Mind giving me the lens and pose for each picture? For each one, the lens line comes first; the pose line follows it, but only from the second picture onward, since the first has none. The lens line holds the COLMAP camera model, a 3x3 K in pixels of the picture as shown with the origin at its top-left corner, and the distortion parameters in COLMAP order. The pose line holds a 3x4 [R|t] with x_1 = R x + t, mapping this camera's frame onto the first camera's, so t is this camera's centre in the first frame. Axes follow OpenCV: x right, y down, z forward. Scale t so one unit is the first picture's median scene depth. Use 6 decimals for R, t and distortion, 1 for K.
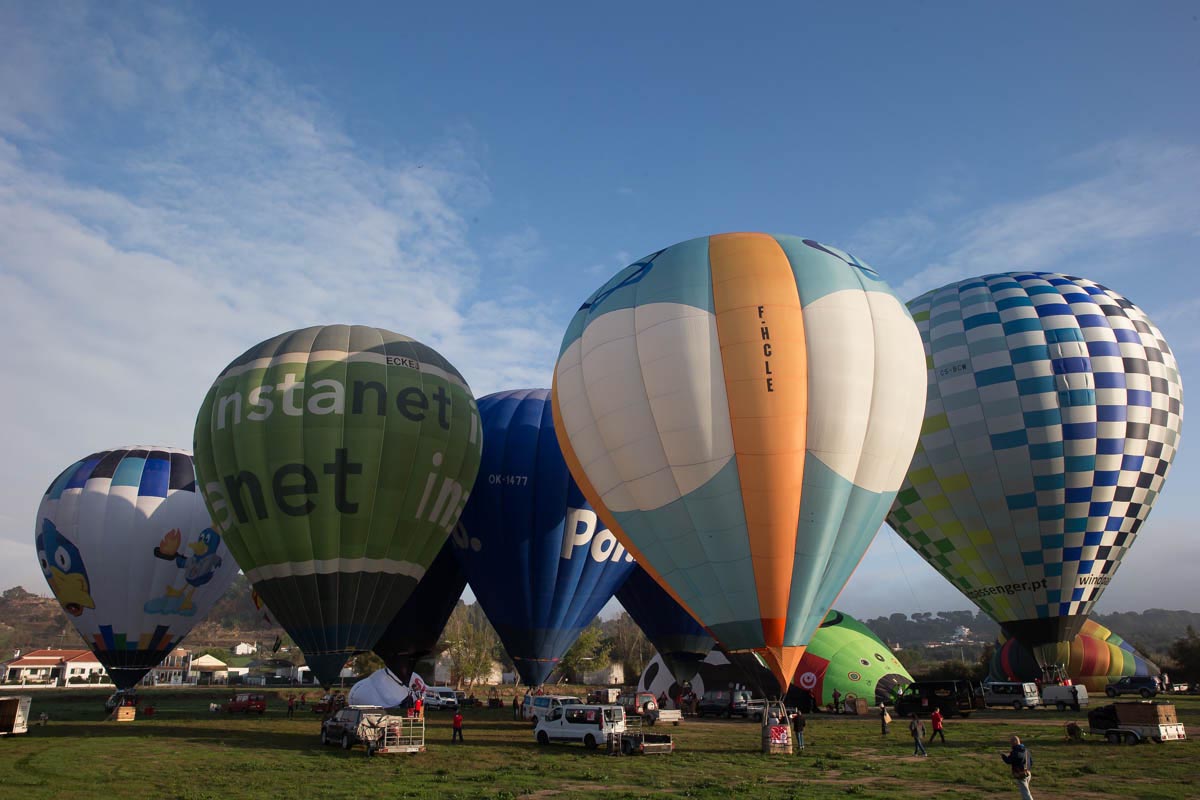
lens RADIAL K [[826.7, 0, 626.5], [0, 826.7, 409.5], [0, 0, 1]] dist [-0.008939, -0.006513]
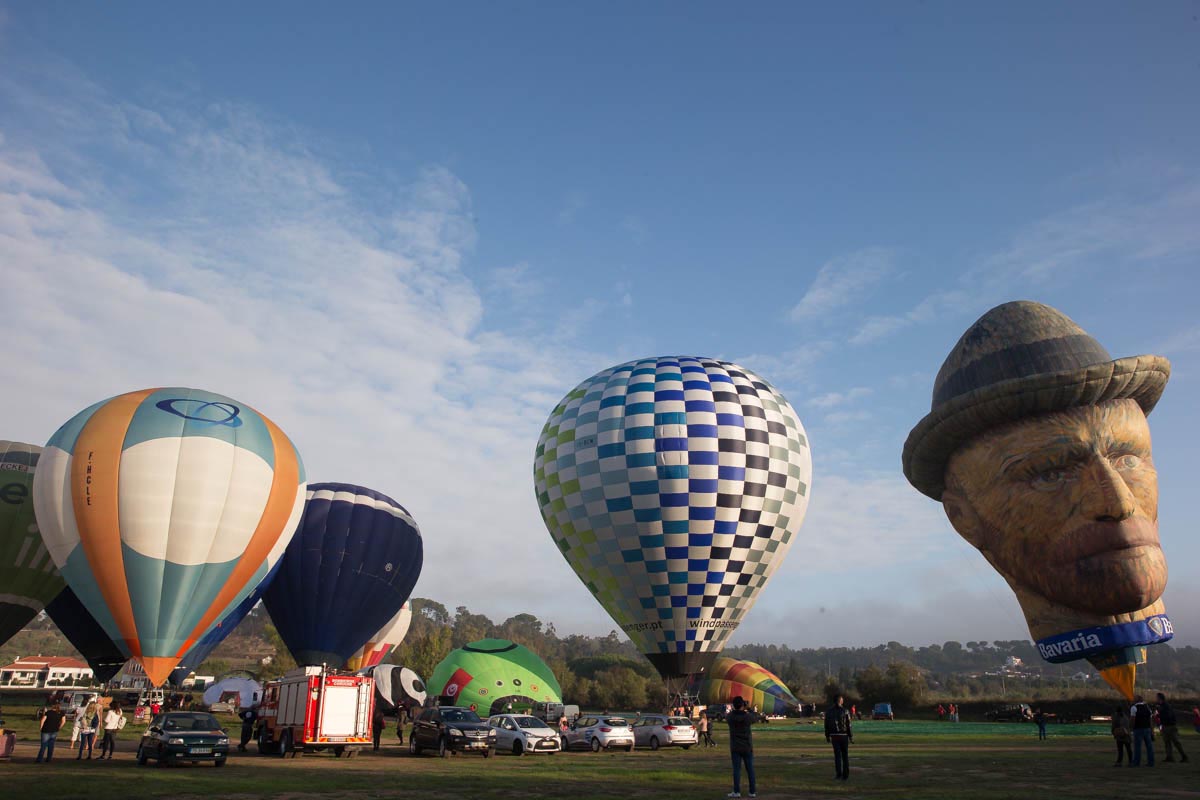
lens RADIAL K [[826.7, 0, 597.9], [0, 826.7, 404.5], [0, 0, 1]] dist [-0.008939, -0.006513]
pose [[0.994868, -0.002681, -0.101145, 0.532601], [-0.000146, 0.999610, -0.027929, -0.071262], [0.101181, 0.027800, 0.994480, -0.195469]]
